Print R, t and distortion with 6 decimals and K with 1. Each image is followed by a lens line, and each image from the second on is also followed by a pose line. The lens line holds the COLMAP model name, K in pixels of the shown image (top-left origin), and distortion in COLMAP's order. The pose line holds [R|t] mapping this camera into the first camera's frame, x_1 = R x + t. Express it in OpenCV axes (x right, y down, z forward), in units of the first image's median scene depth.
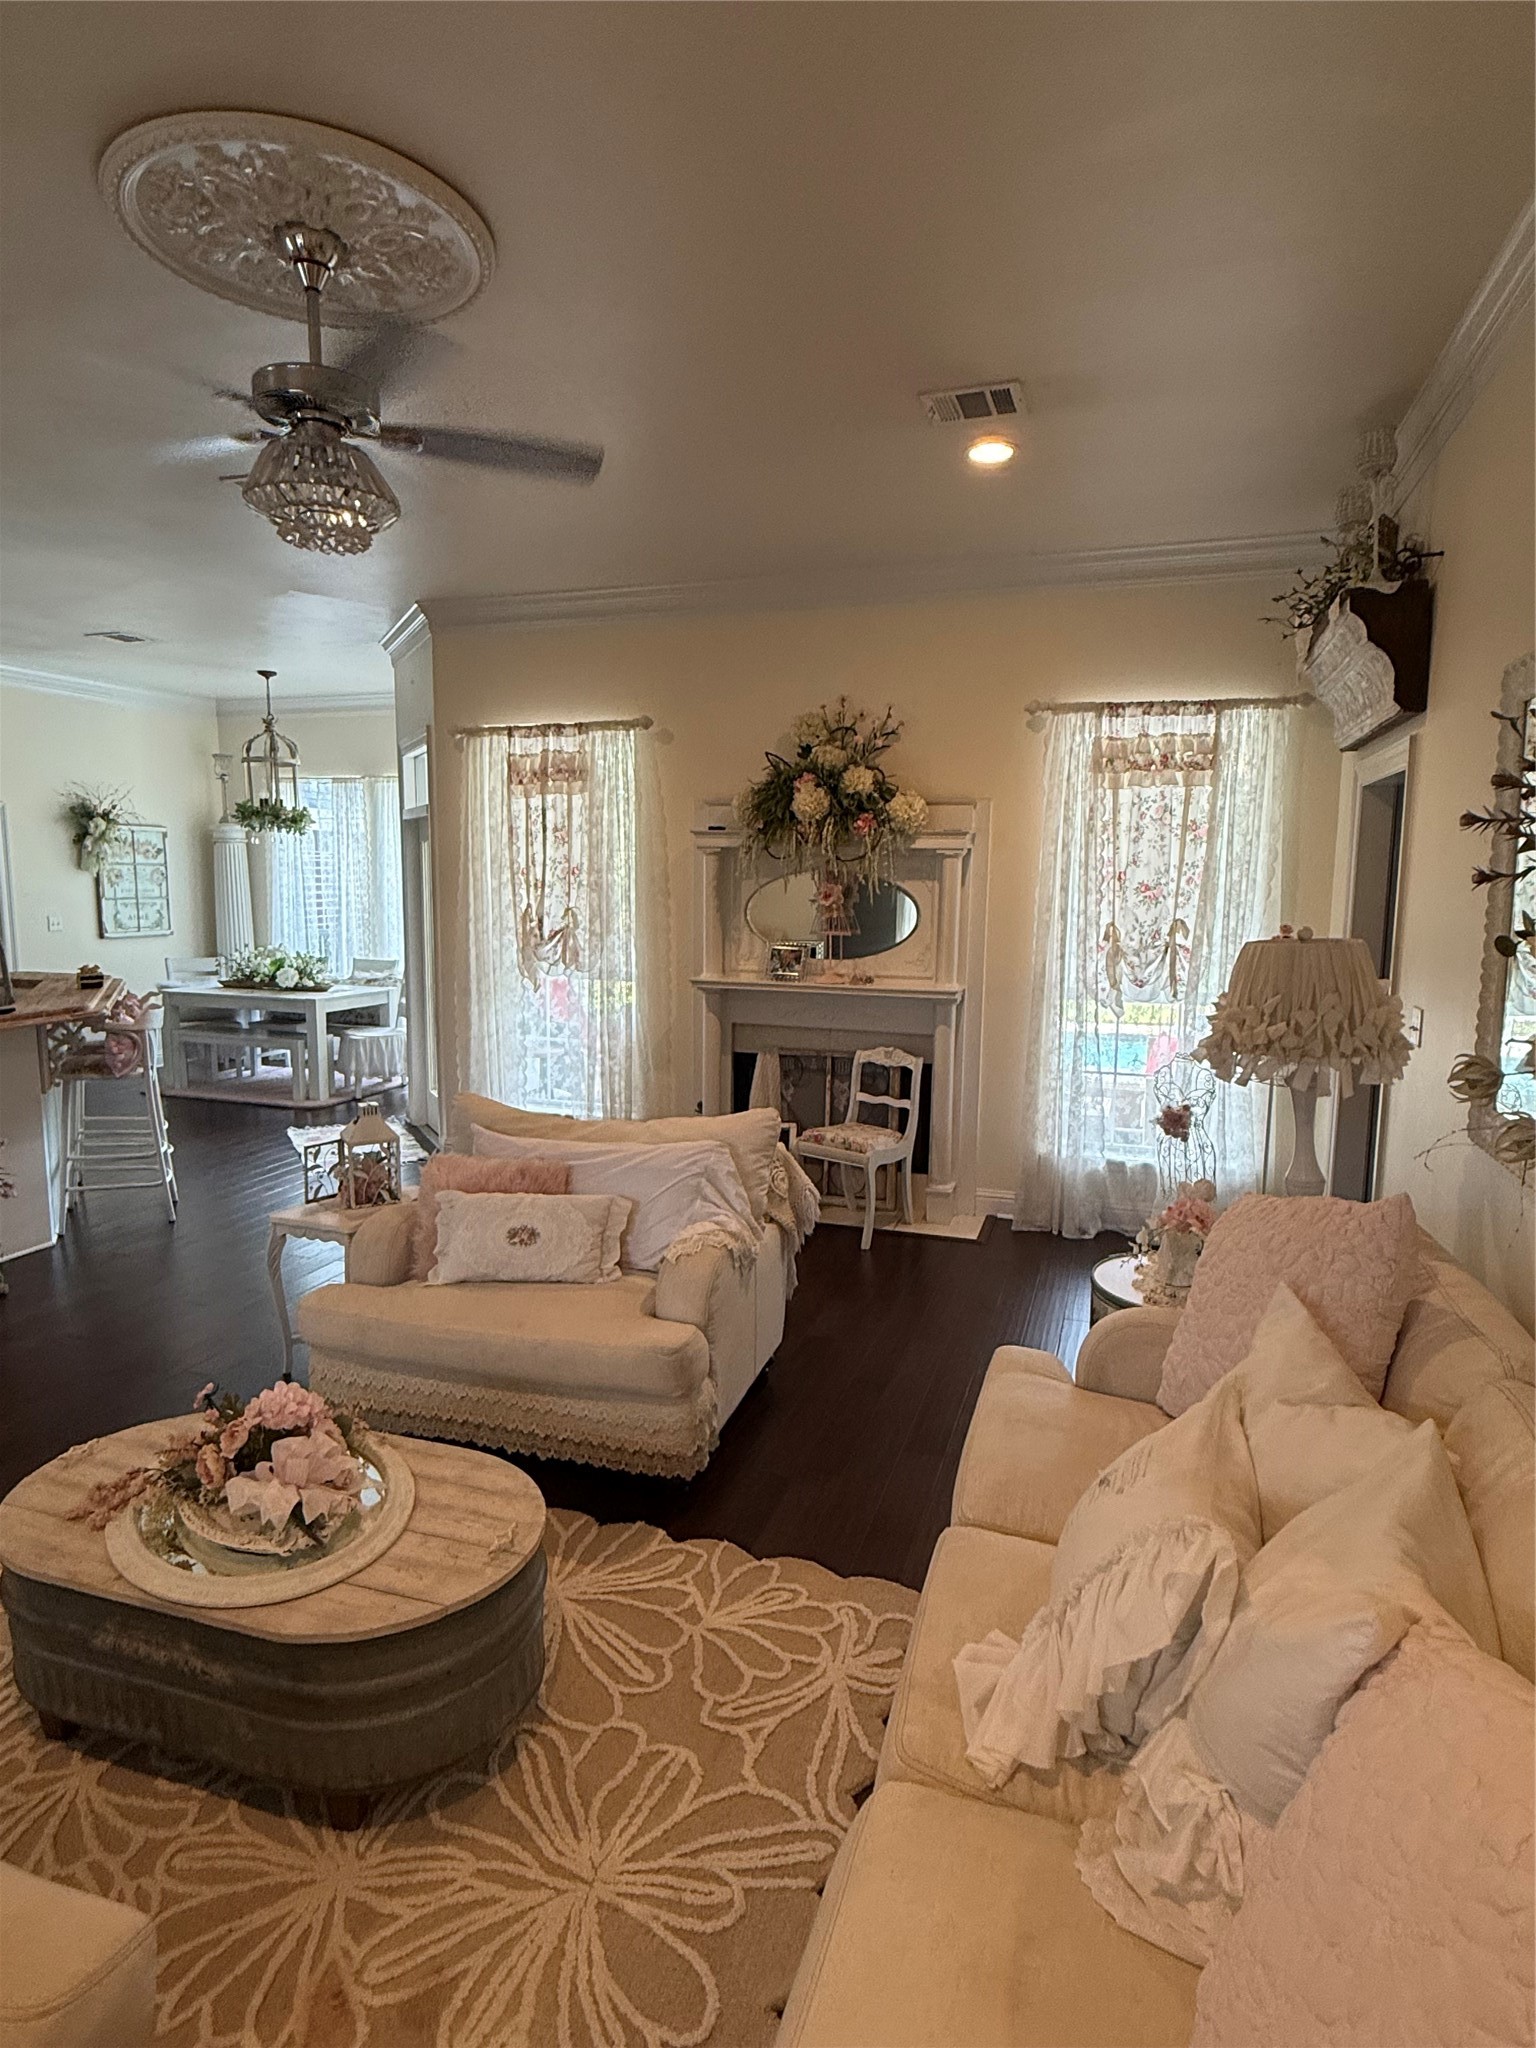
lens RADIAL K [[1145.0, 0, 768.0], [0, 1145.0, 1024.0], [0, 0, 1]] dist [0.000745, -0.000044]
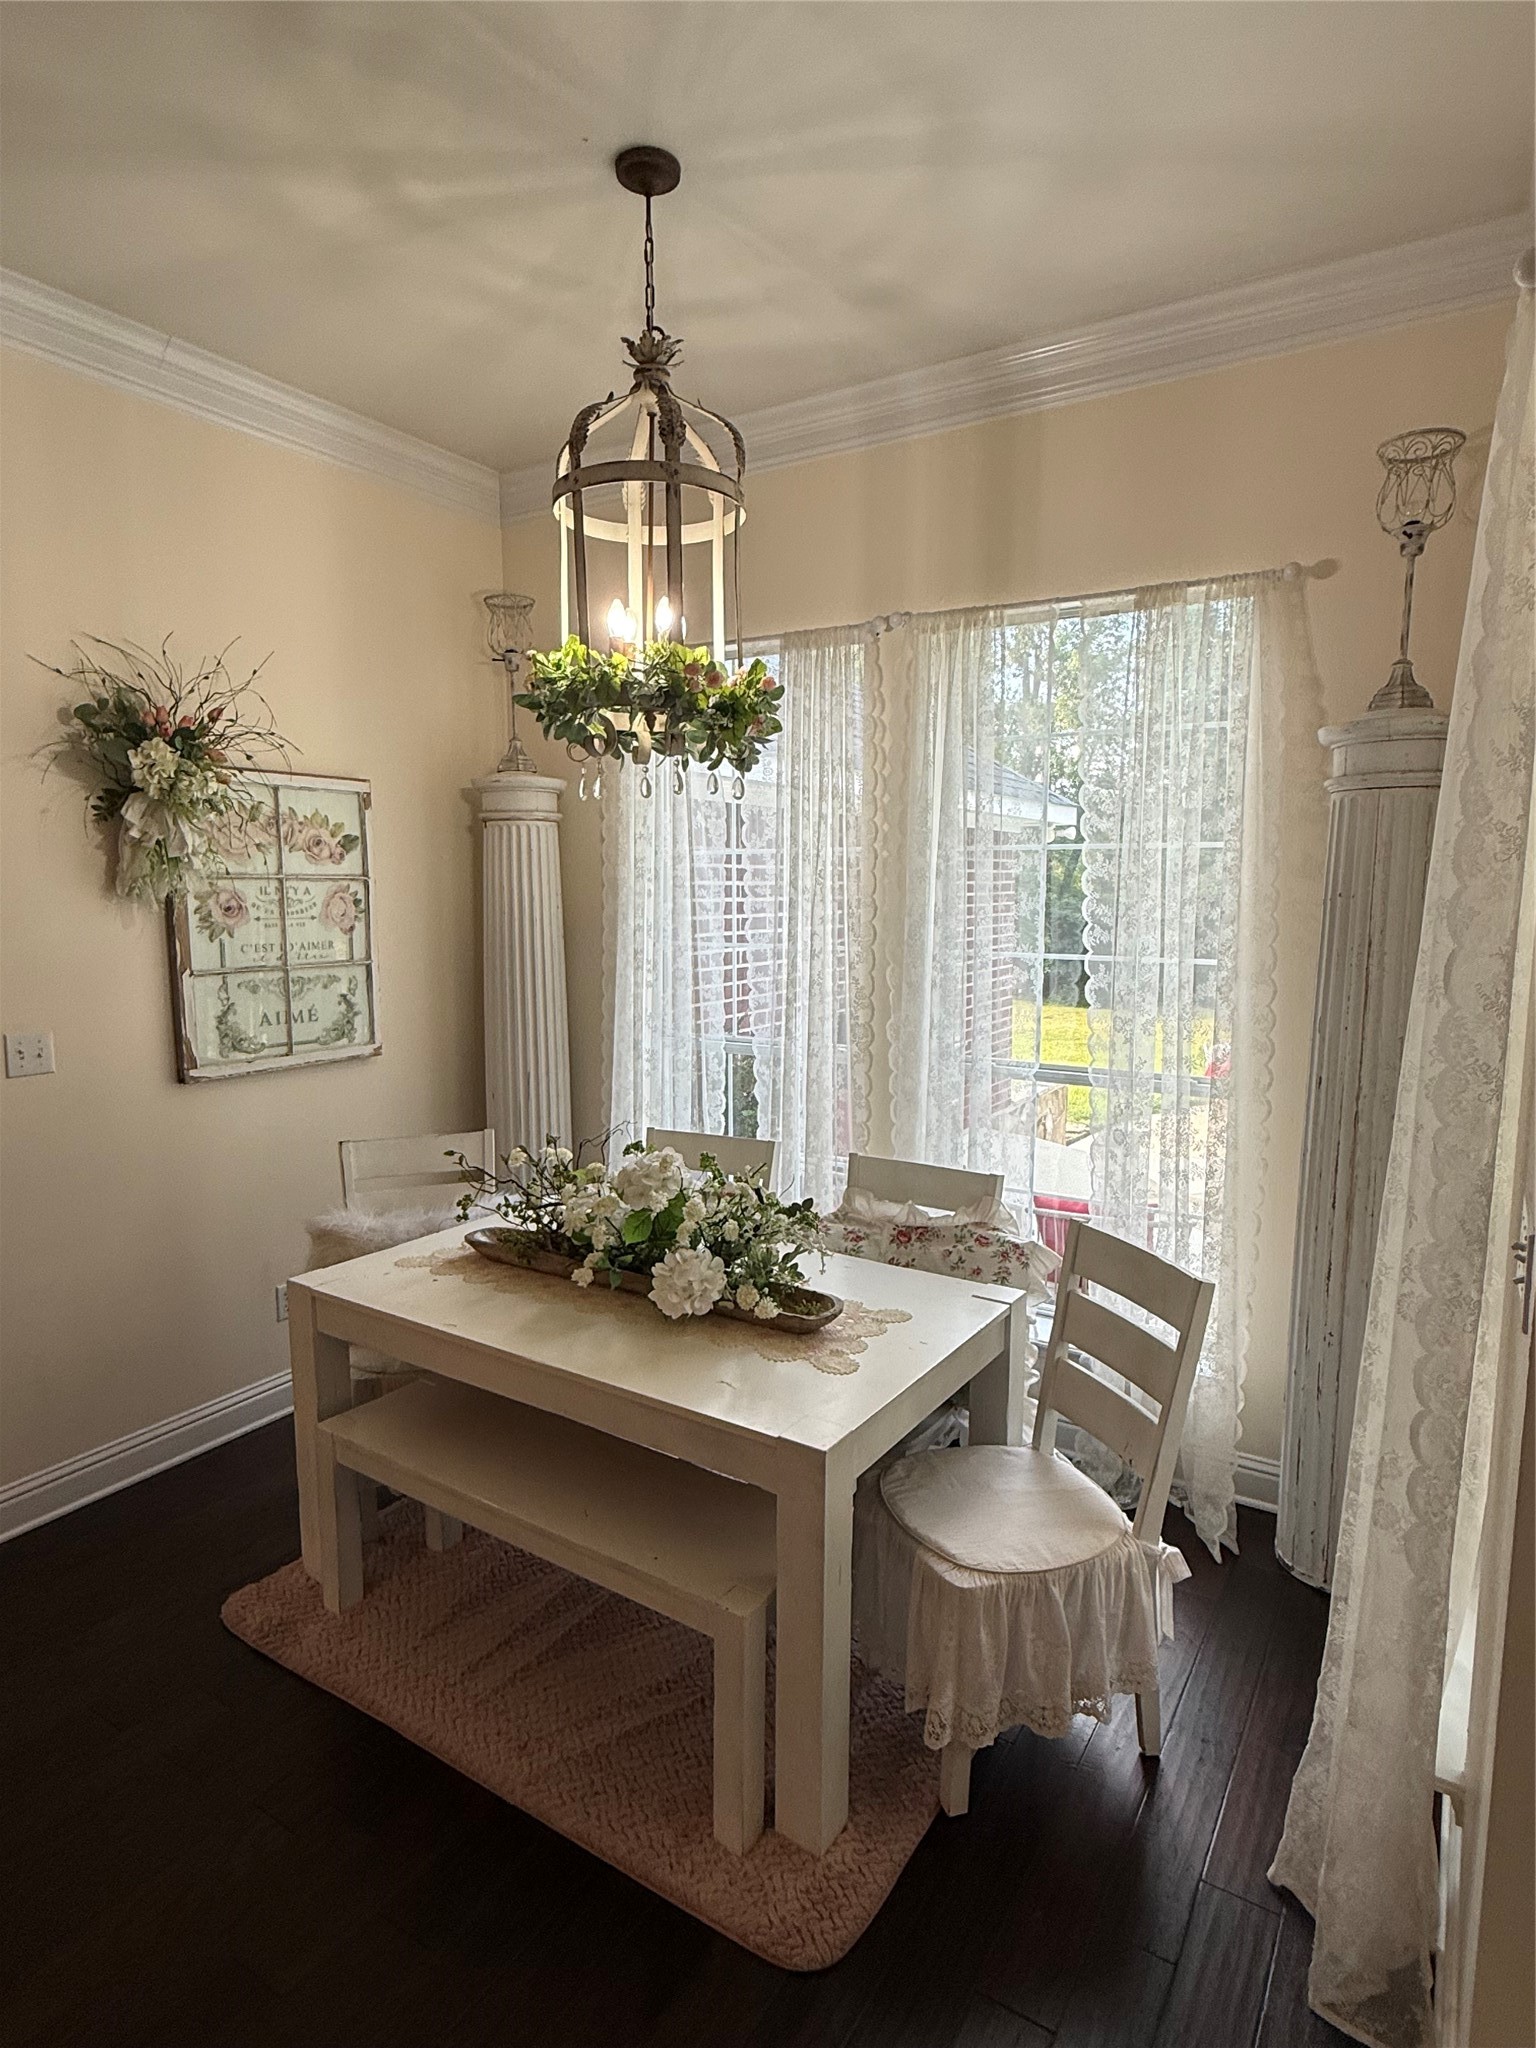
lens RADIAL K [[1145.0, 0, 768.0], [0, 1145.0, 1024.0], [0, 0, 1]] dist [0.000745, -0.000044]
pose [[0.971470, 0.021924, -0.236148, -0.316881], [-0.023918, 0.999698, -0.005580, -0.095694], [0.235954, 0.011069, 0.971701, 0.692006]]
